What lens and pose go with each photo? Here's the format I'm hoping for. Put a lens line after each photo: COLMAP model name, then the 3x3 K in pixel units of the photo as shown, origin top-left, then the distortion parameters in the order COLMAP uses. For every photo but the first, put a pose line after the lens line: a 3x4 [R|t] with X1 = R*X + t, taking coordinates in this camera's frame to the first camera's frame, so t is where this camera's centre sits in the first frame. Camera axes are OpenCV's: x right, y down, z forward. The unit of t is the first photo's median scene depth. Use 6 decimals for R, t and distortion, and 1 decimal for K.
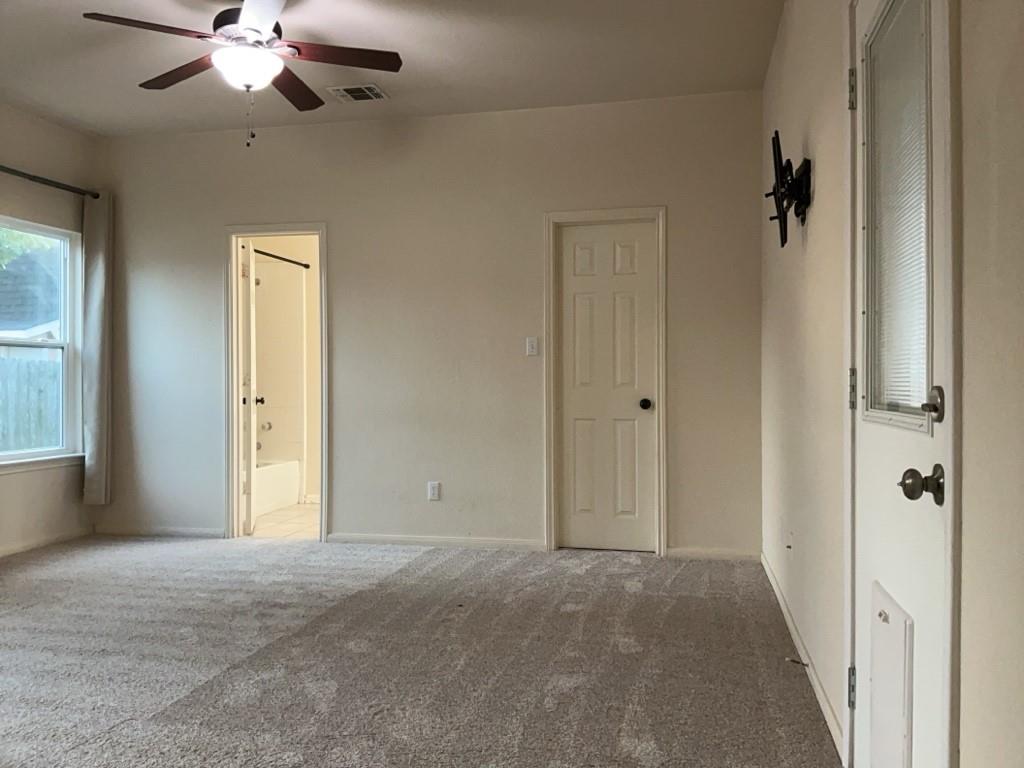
lens RADIAL K [[815.1, 0, 516.3], [0, 815.1, 380.5], [0, 0, 1]] dist [0.134104, -0.232972]
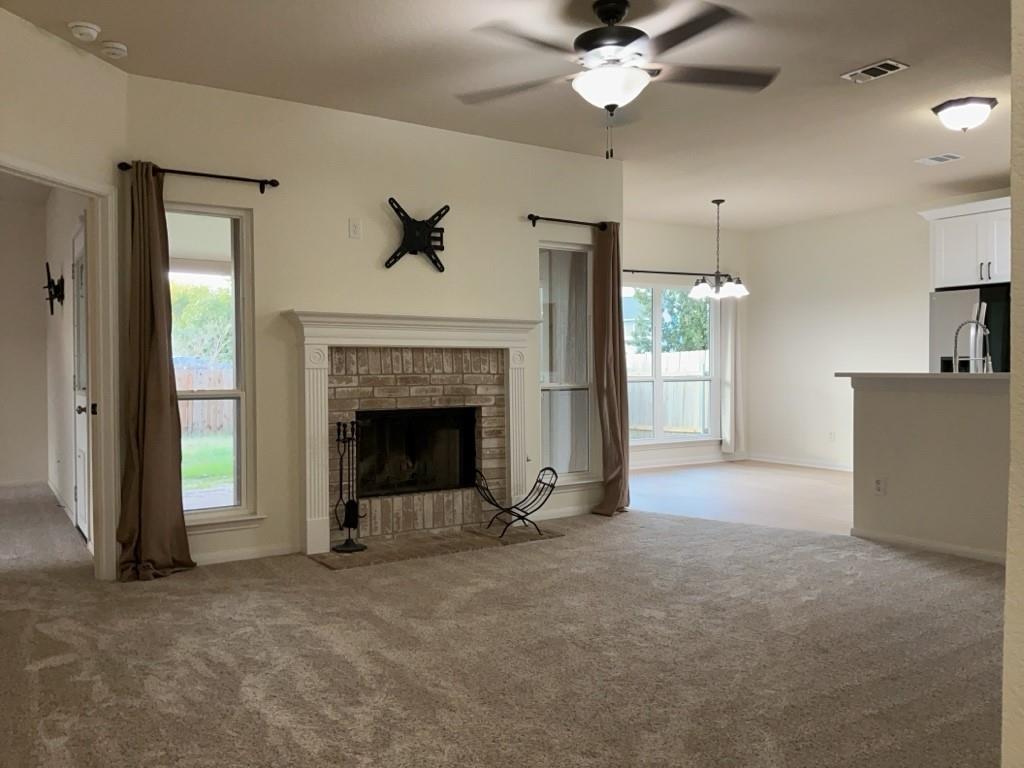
lens RADIAL K [[815.1, 0, 516.3], [0, 815.1, 380.5], [0, 0, 1]] dist [0.134104, -0.232972]
pose [[0.702179, -0.013158, 0.711879, -0.377276], [0.003312, 0.999879, 0.015216, -0.028252], [-0.711993, -0.008327, 0.702138, -1.415888]]
